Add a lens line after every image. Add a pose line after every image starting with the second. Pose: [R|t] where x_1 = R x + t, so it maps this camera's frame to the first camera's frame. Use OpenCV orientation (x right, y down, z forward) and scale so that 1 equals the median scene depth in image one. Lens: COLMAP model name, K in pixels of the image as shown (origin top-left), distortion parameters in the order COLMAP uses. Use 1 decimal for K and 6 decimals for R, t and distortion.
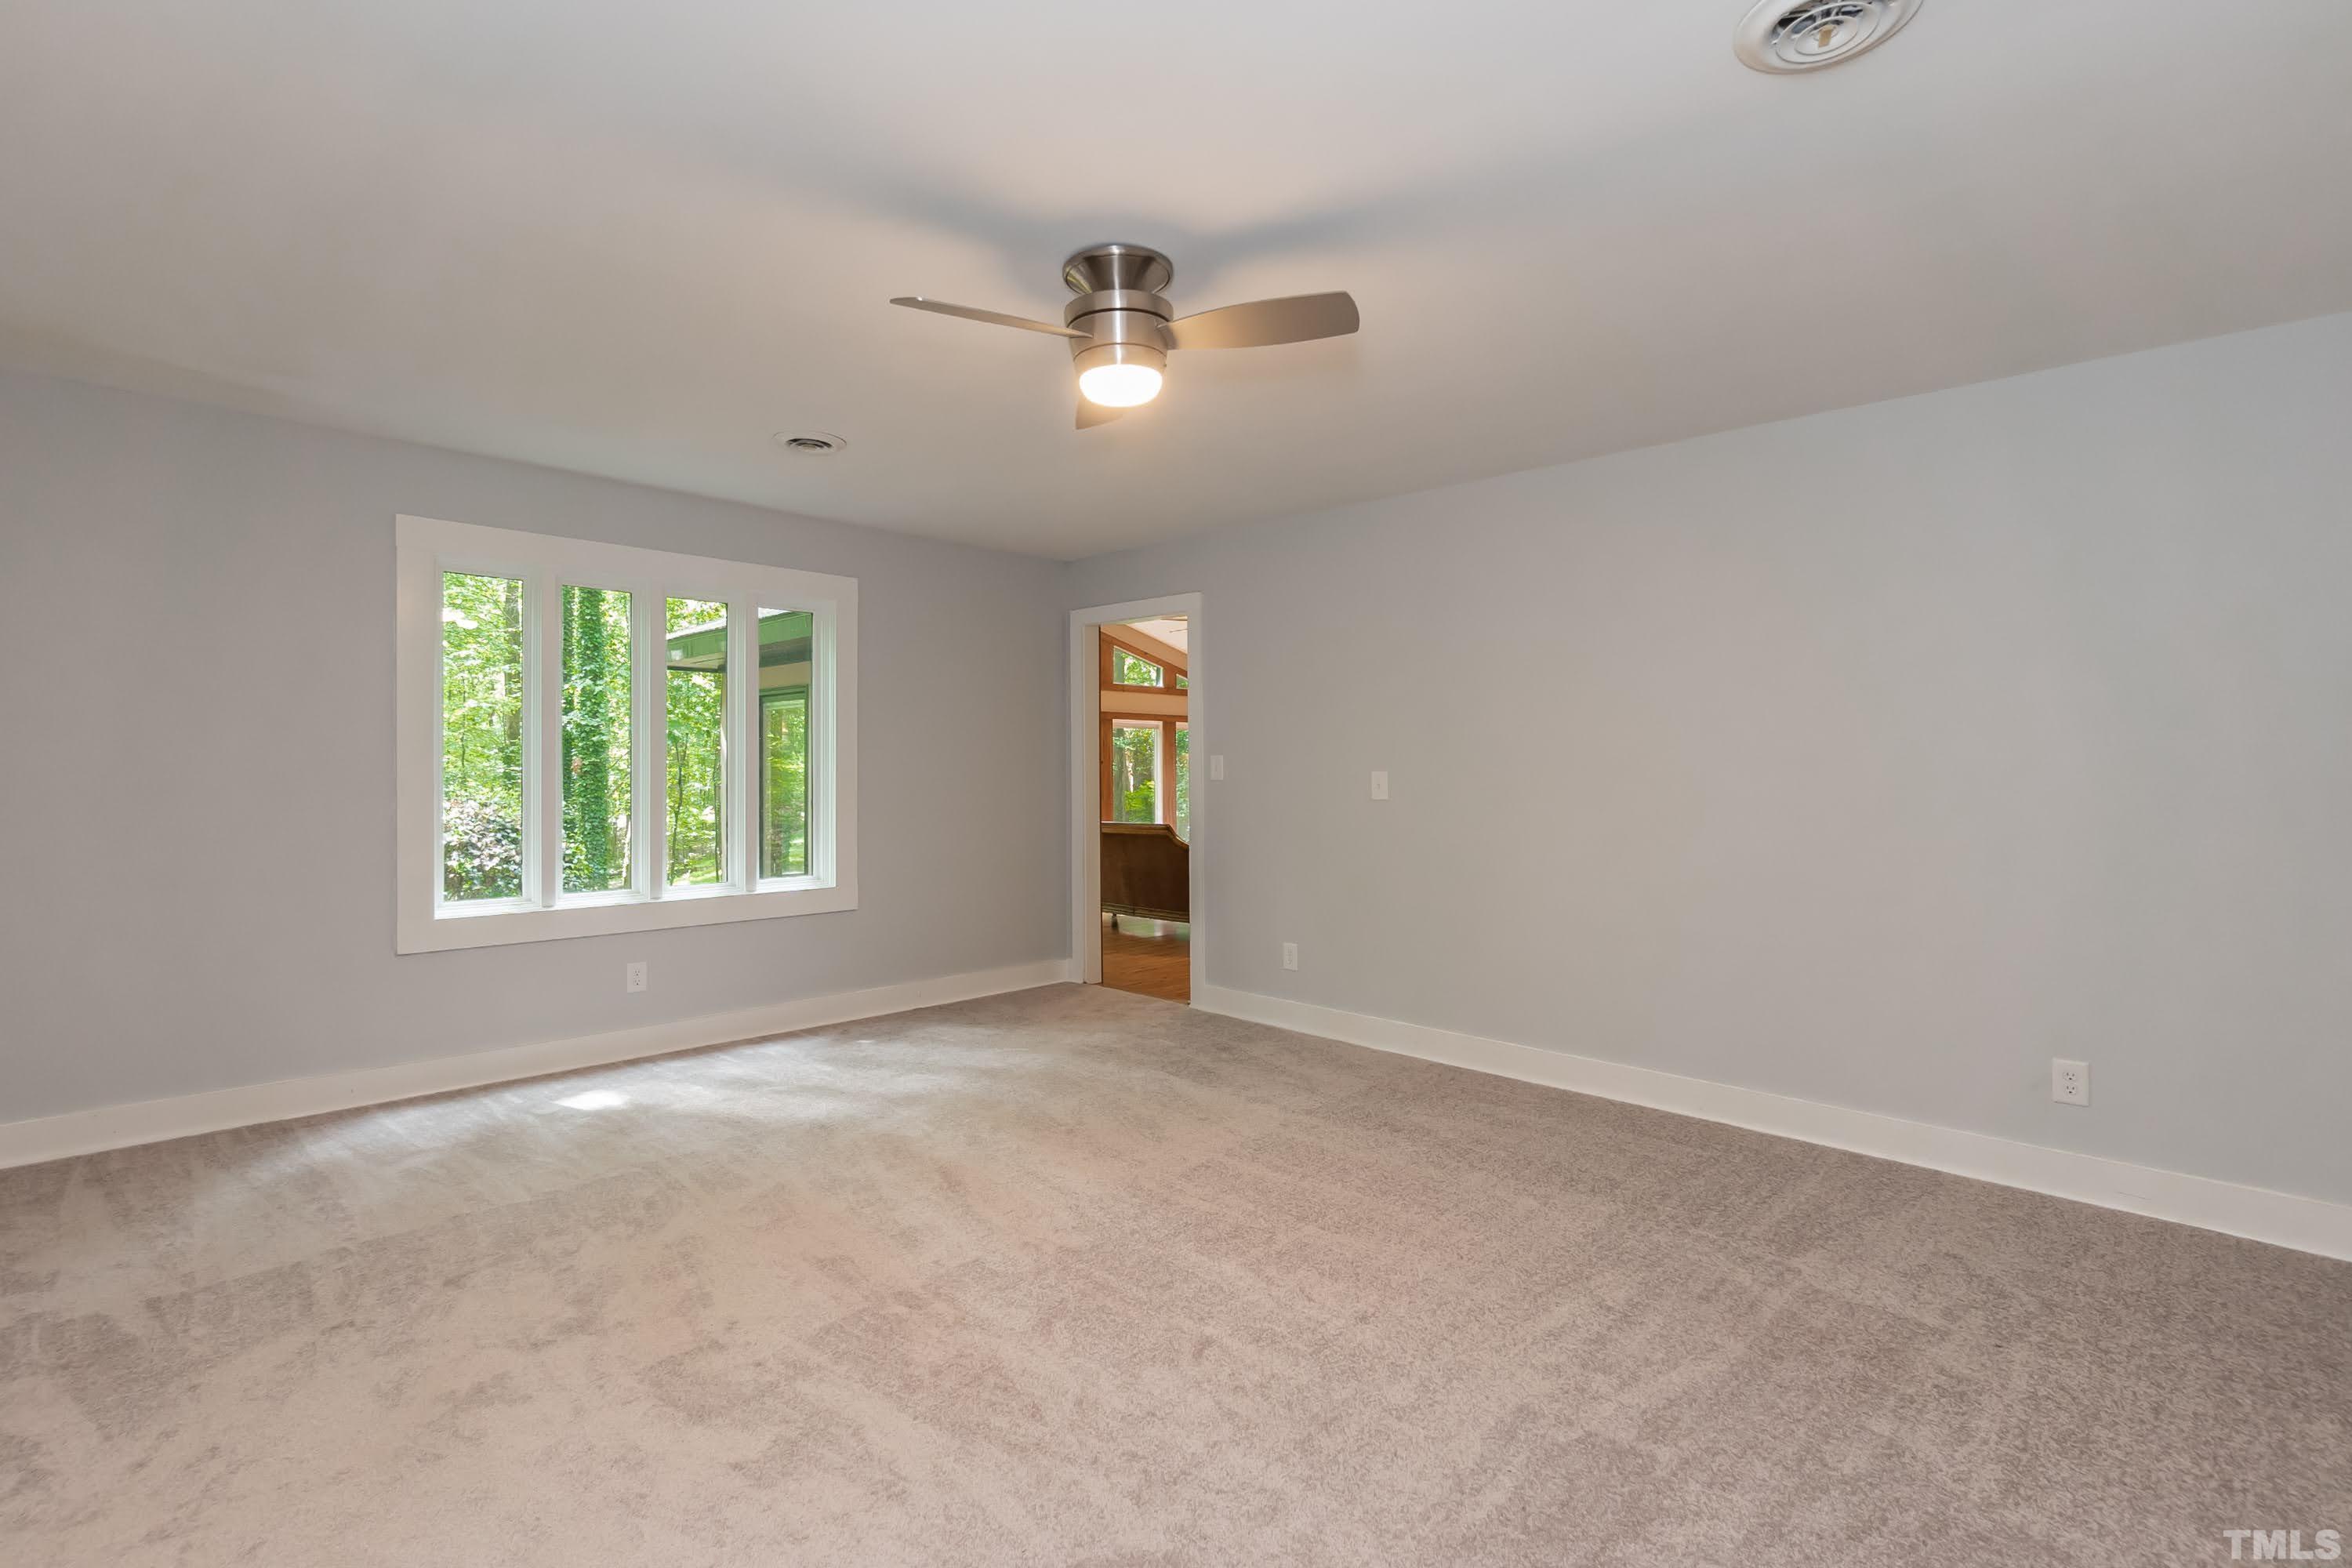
lens RADIAL K [[1026.5, 0, 1168.6], [0, 1026.5, 777.3], [0, 0, 1]] dist [-0.001608, 0.000608]
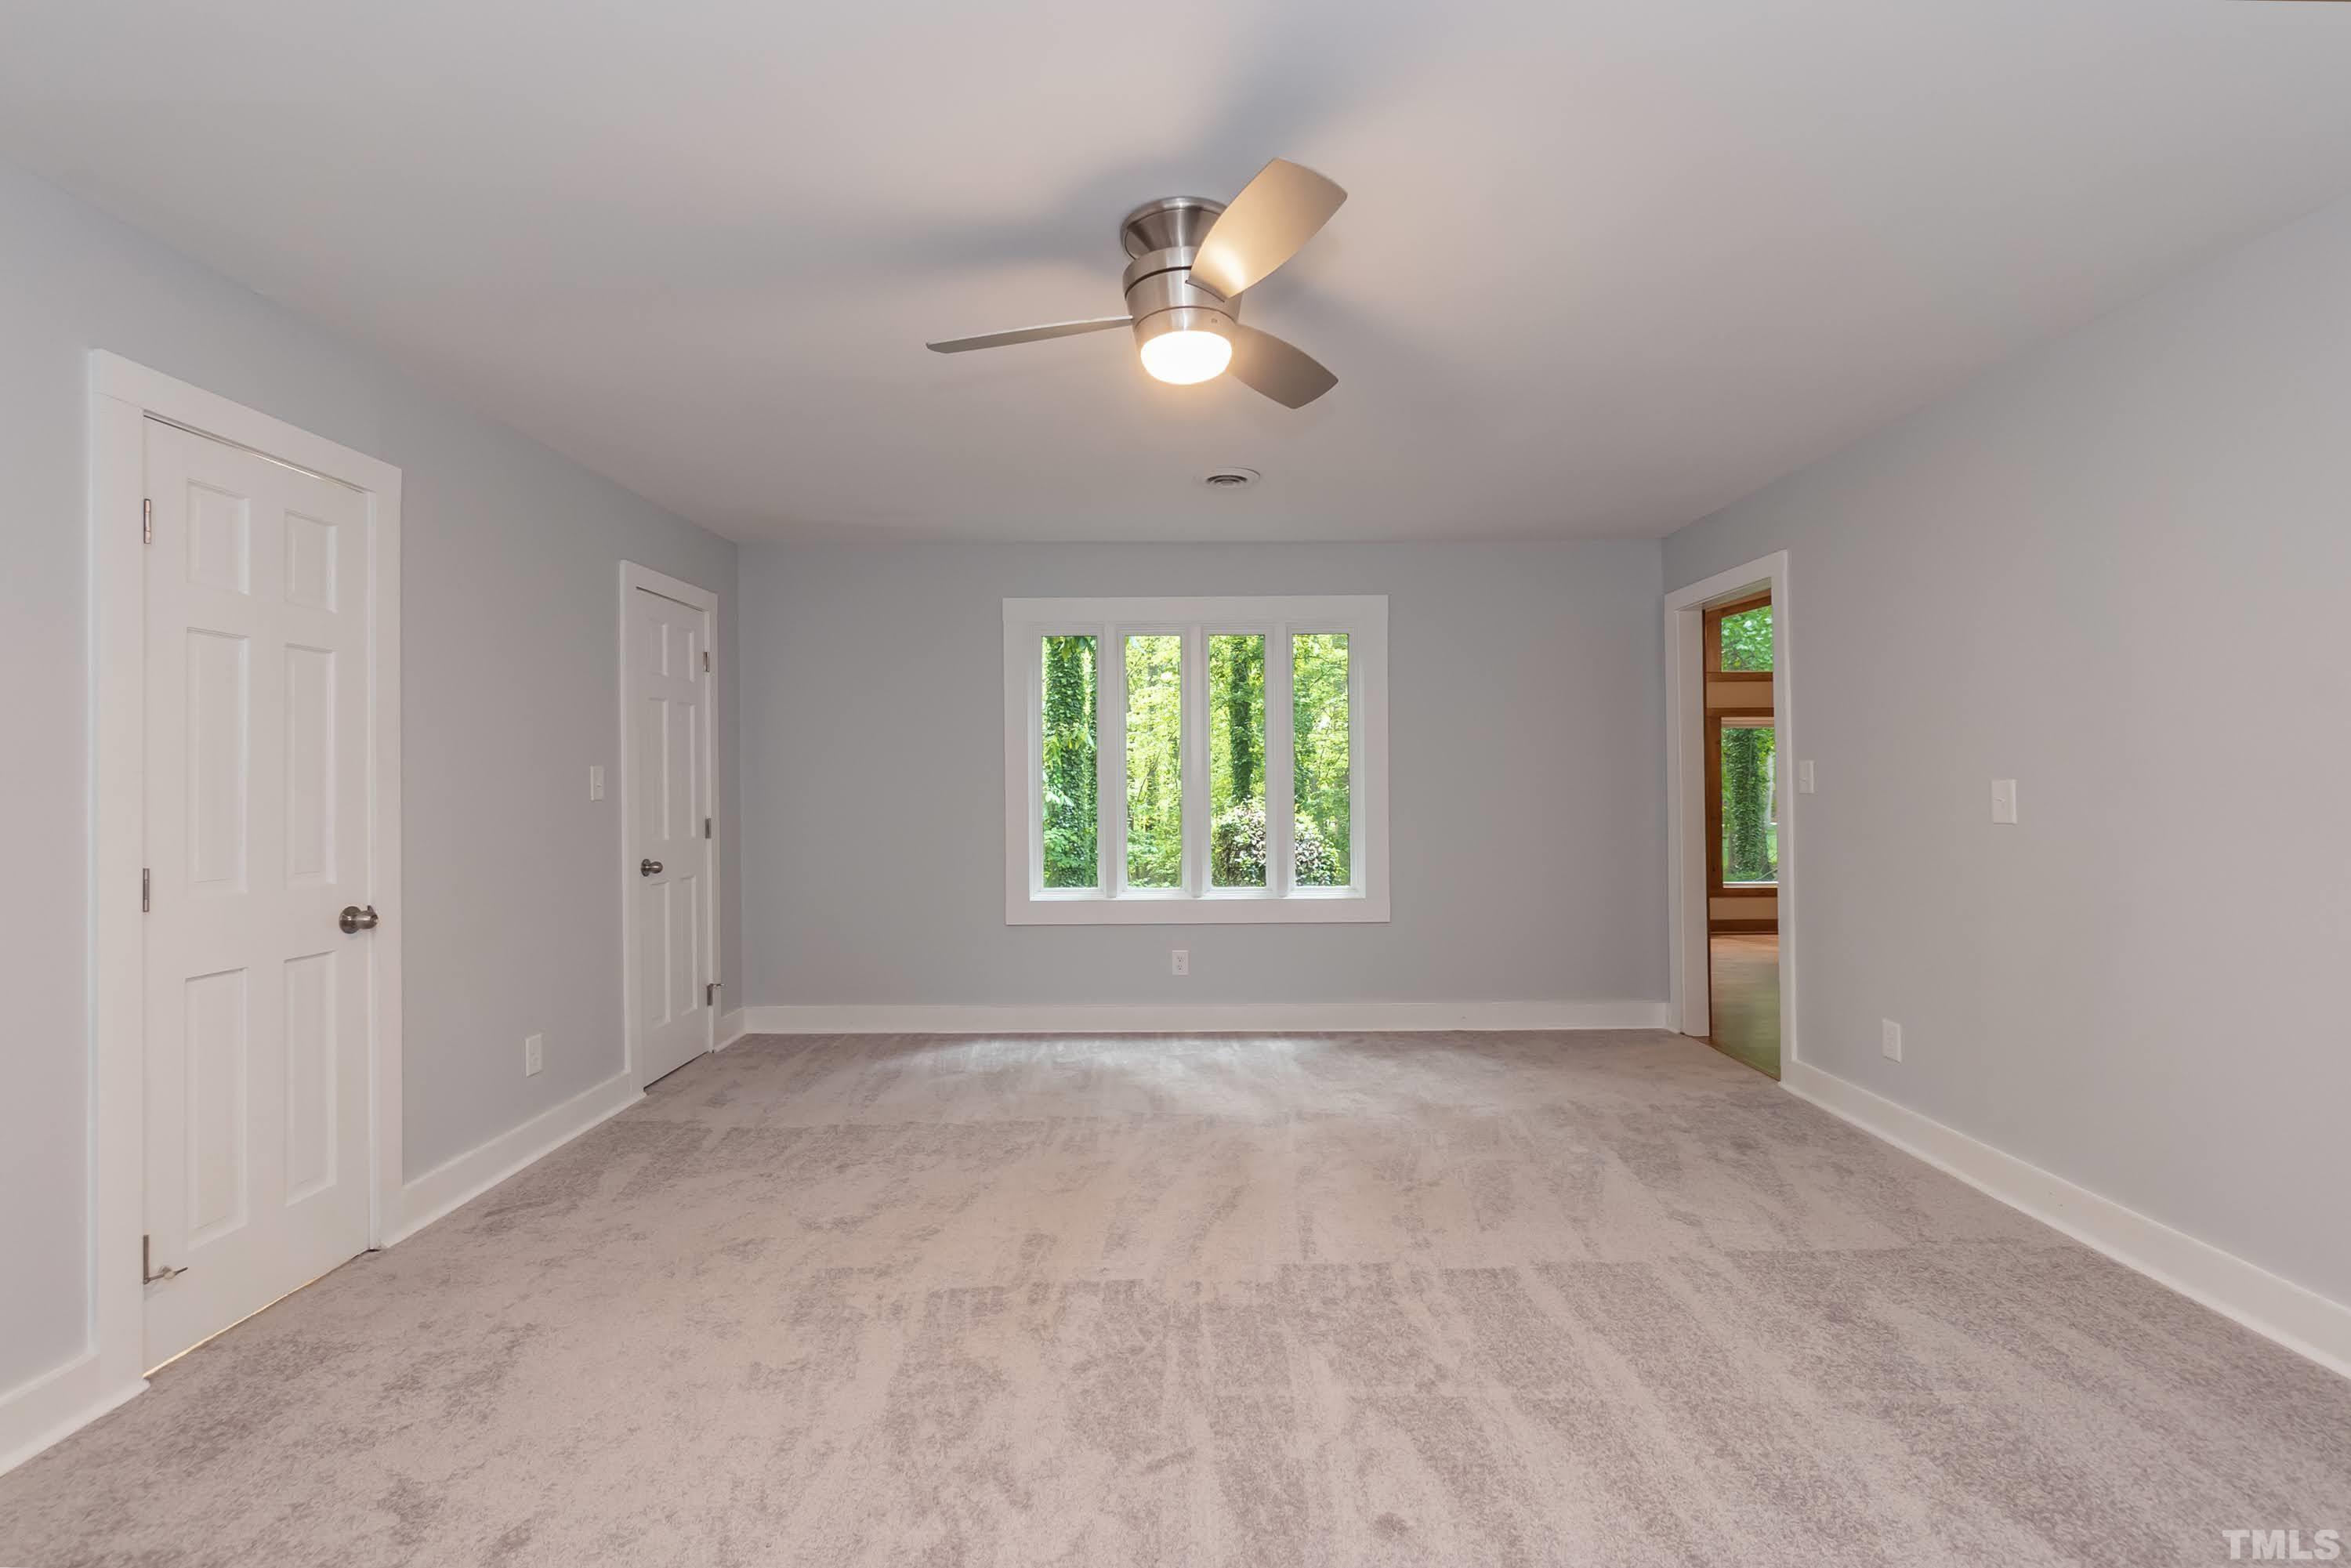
lens RADIAL K [[1026.0, 0, 1286.4], [0, 1026.0, 791.0], [0, 0, 1]] dist [-0.001608, 0.000608]
pose [[0.723693, 0.000500, -0.690122, 0.442052], [0.005443, 0.999964, 0.006433, -0.009031], [0.690101, -0.008412, 0.723664, 0.279220]]
